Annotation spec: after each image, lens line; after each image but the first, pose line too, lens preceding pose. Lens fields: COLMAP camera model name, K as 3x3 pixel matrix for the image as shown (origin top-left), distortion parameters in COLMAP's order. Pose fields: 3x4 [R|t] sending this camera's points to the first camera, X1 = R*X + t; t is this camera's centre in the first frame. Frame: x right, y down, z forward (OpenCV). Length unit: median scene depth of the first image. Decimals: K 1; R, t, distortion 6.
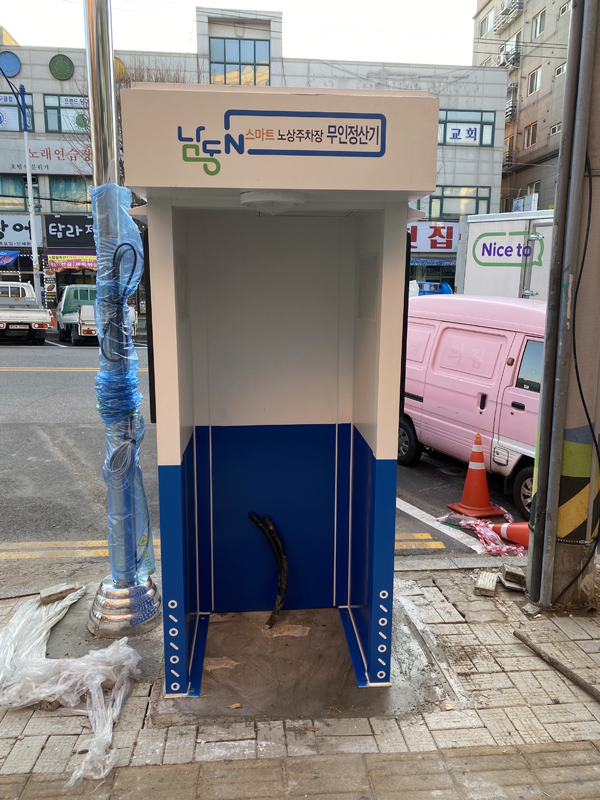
lens RADIAL K [[606.6, 0, 303.6], [0, 606.6, 399.7], [0, 0, 1]] dist [0.006549, 0.004685]
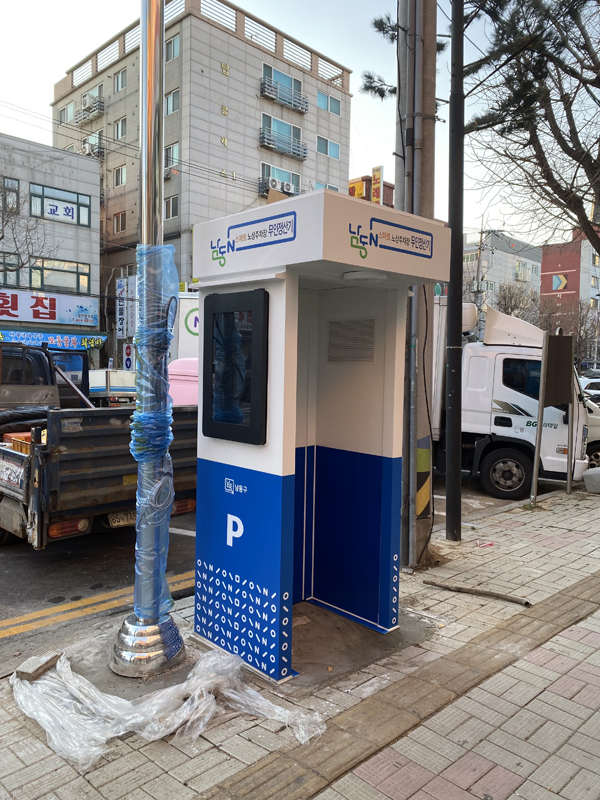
lens RADIAL K [[606.0, 0, 298.6], [0, 606.0, 390.9], [0, 0, 1]] dist [0.006651, 0.000404]
pose [[0.780558, -0.017920, 0.624826, -0.923702], [0.101106, 0.990046, -0.097911, 0.057273], [-0.616852, 0.139599, 0.774600, 0.008333]]
